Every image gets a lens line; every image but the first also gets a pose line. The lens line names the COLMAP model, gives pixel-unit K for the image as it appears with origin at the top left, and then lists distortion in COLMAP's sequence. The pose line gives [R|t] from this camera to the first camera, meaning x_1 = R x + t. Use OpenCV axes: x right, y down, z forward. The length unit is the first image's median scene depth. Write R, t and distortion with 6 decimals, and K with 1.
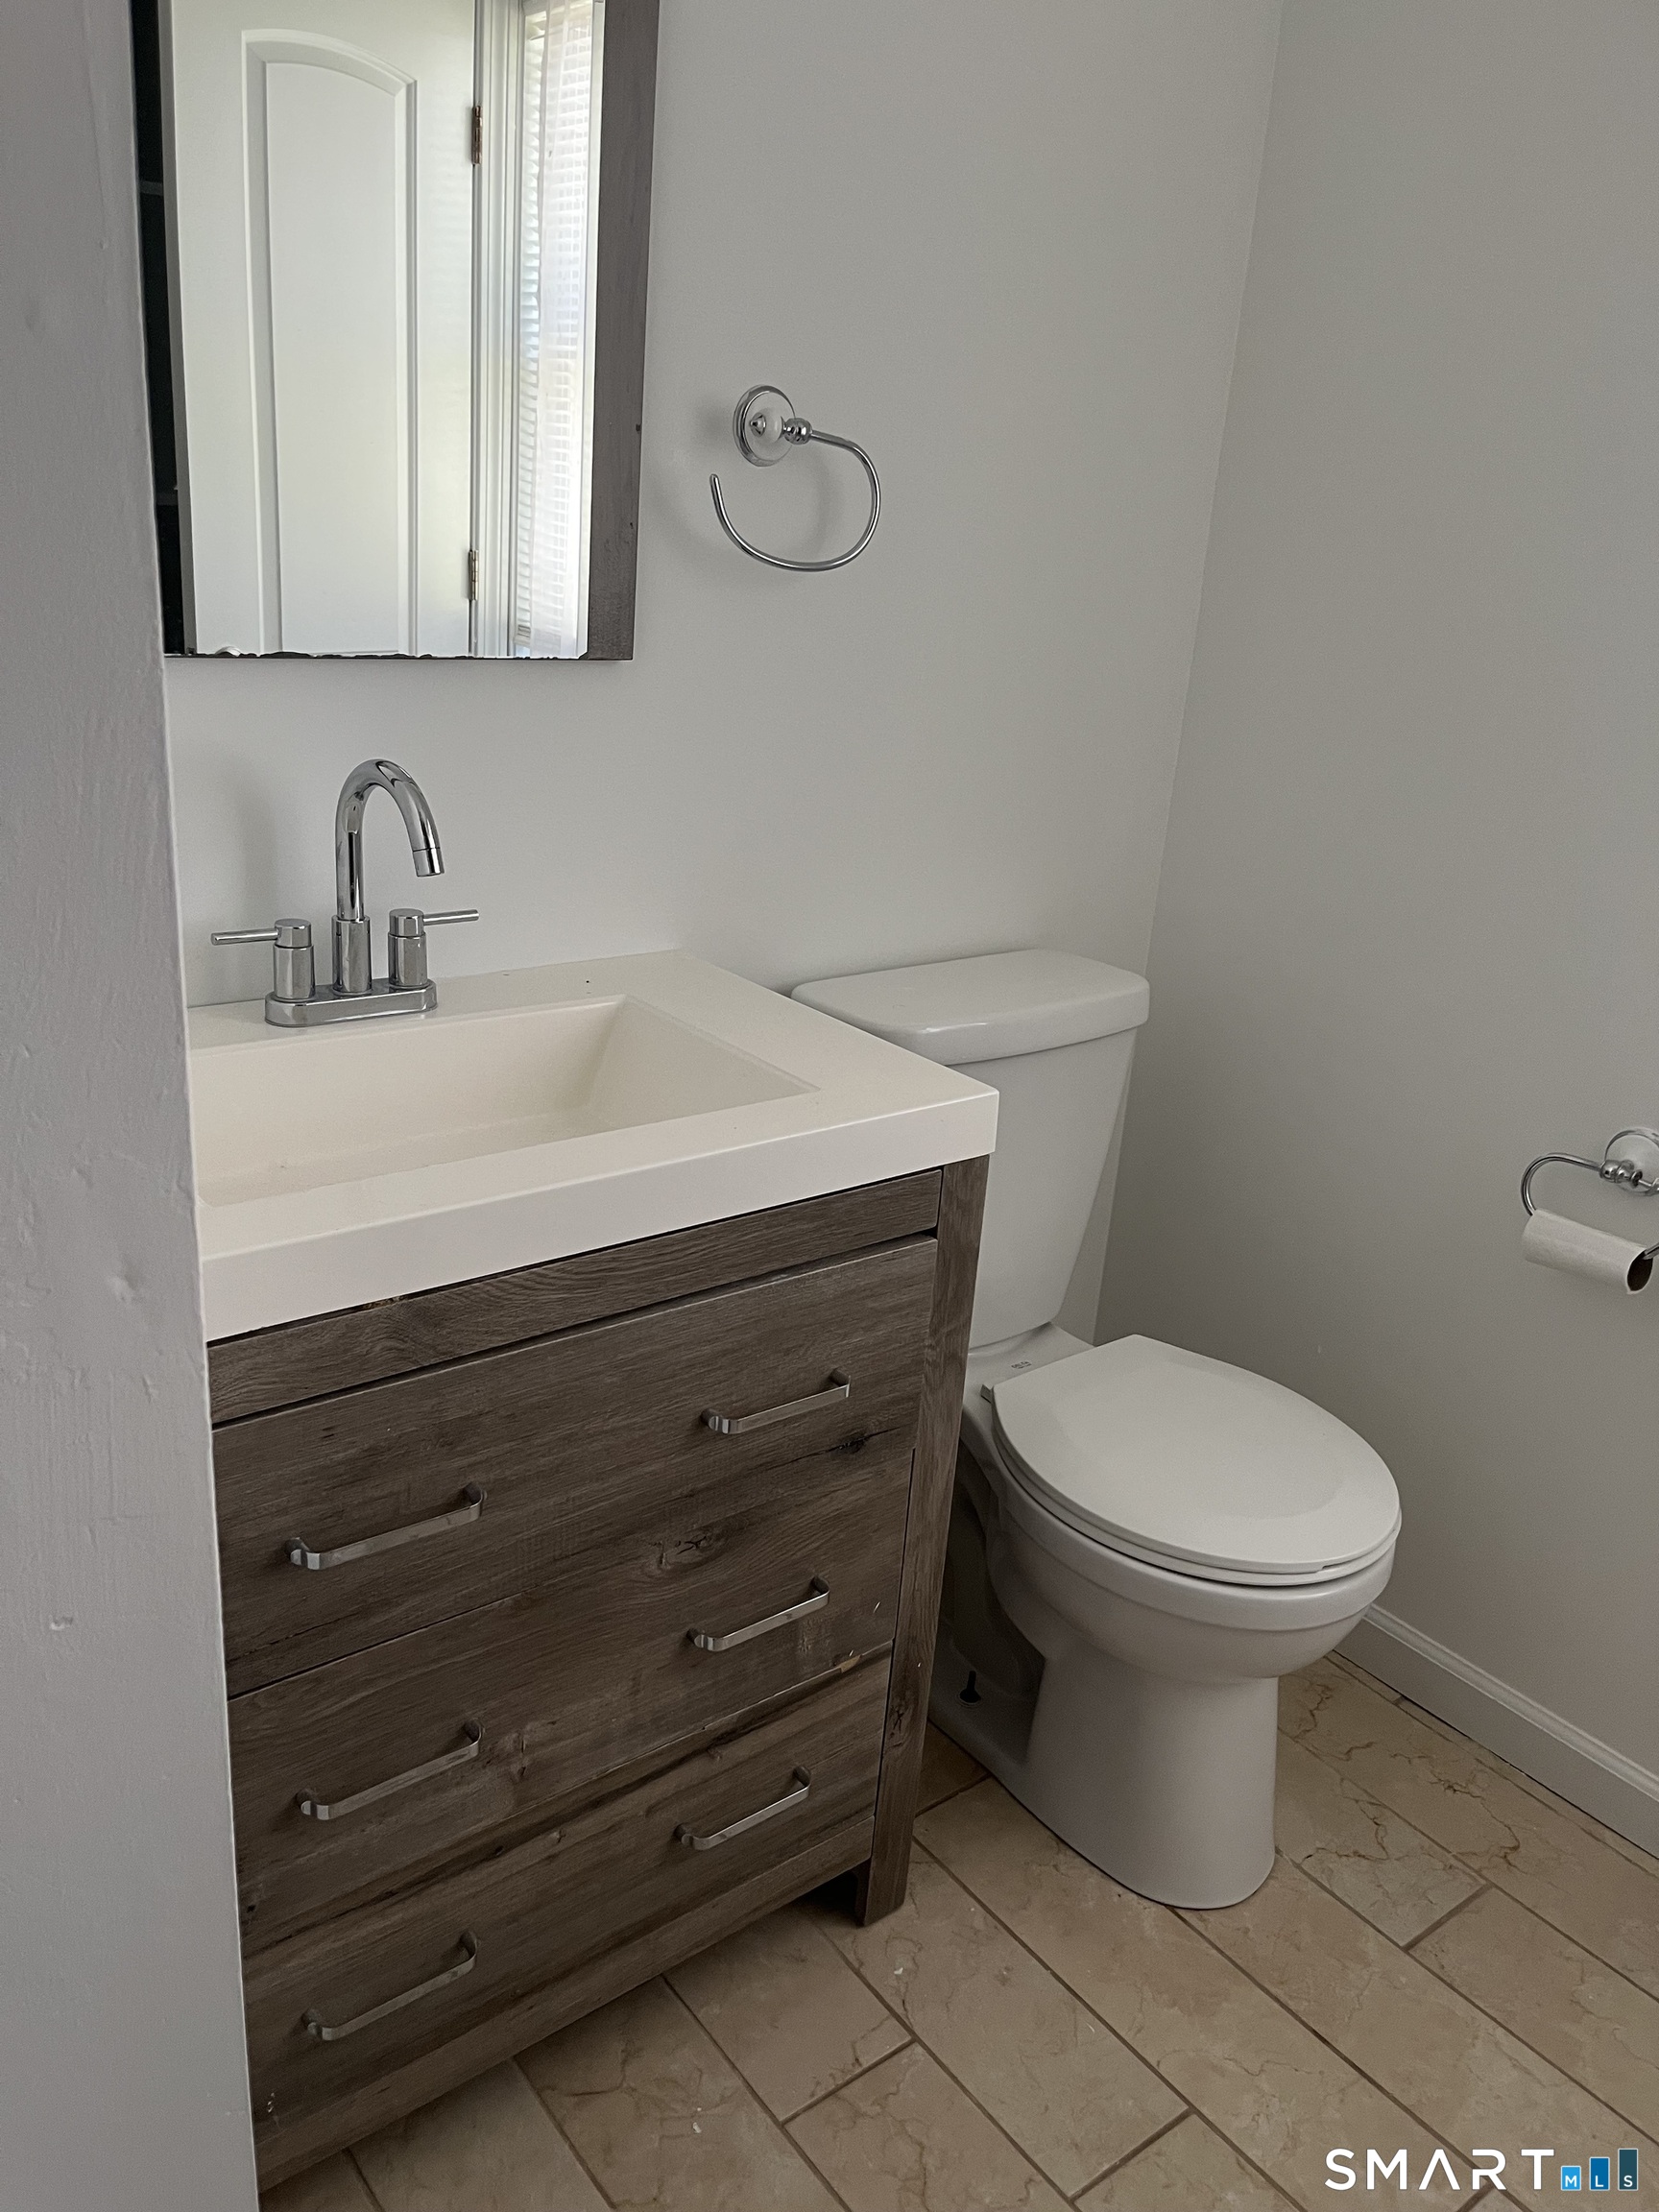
lens RADIAL K [[1696.8, 0, 829.5], [0, 1696.8, 1106.0], [0, 0, 1]] dist [-0.029261, -0.013198]
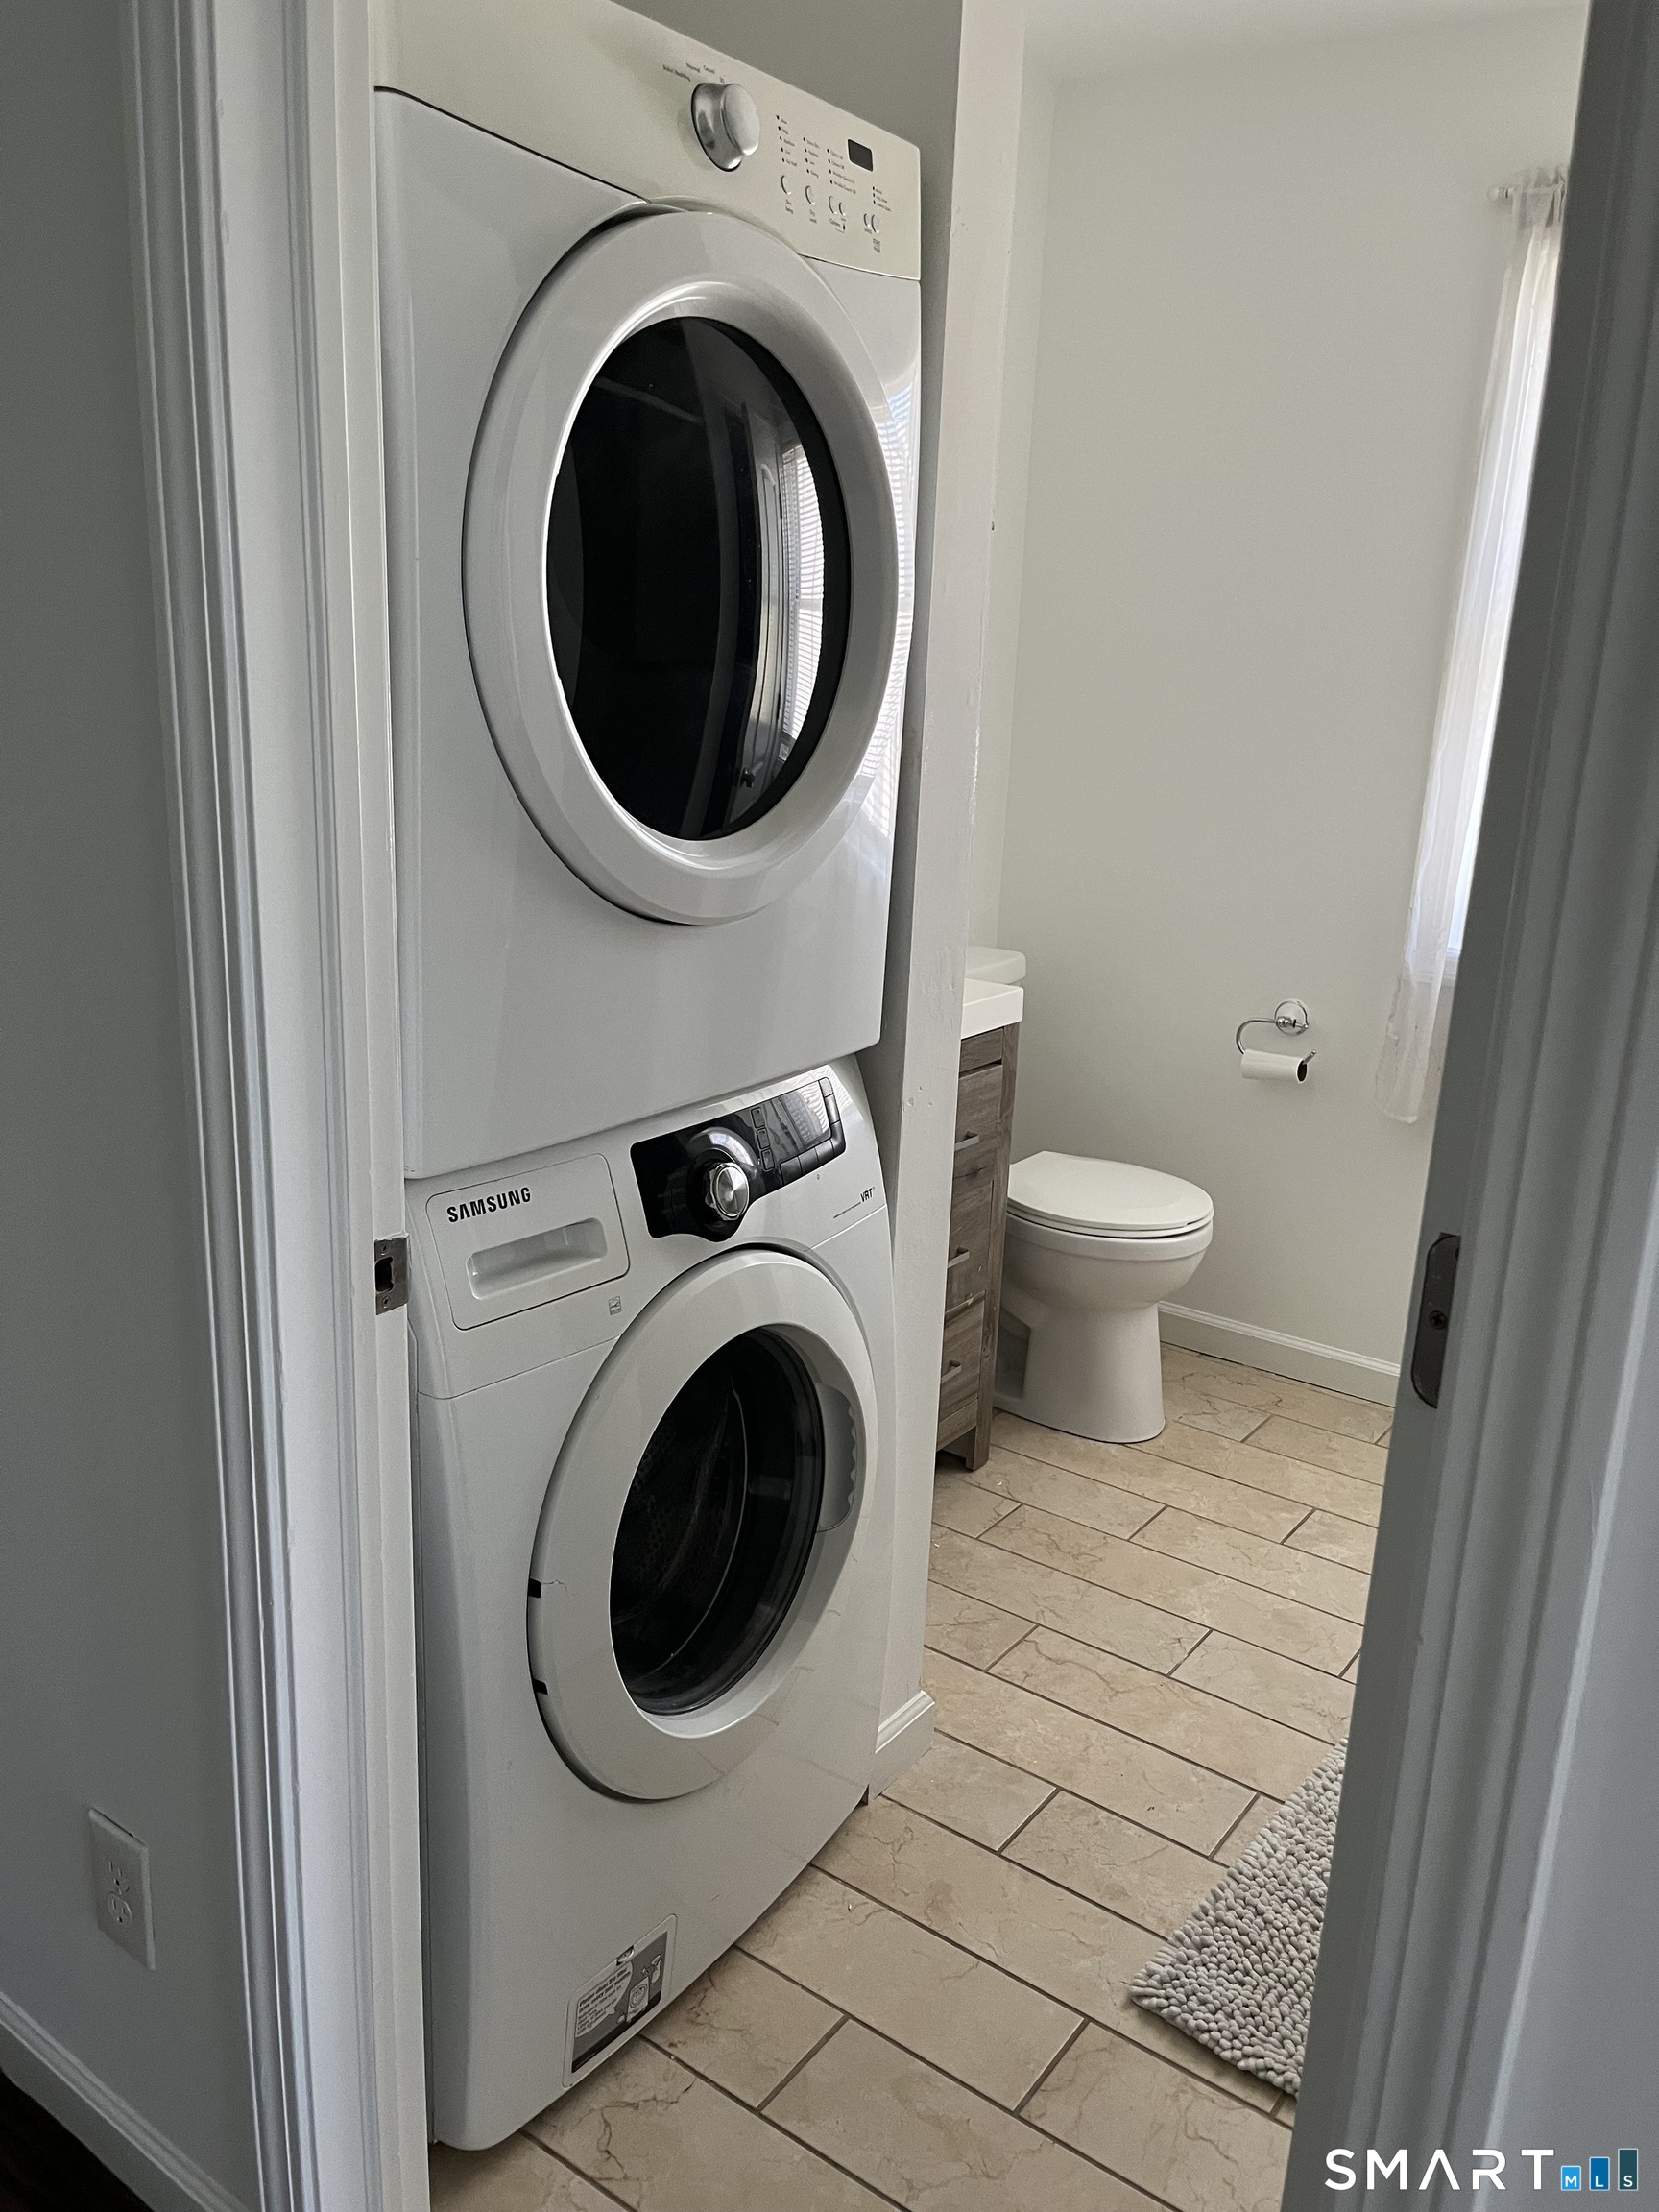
lens RADIAL K [[1696.8, 0, 829.5], [0, 1696.8, 1106.0], [0, 0, 1]] dist [-0.029261, -0.013198]
pose [[0.958662, -0.104113, 0.264815, -0.575417], [0.122597, 0.990975, -0.054209, 0.180418], [-0.256781, 0.084433, 0.962774, -0.755715]]
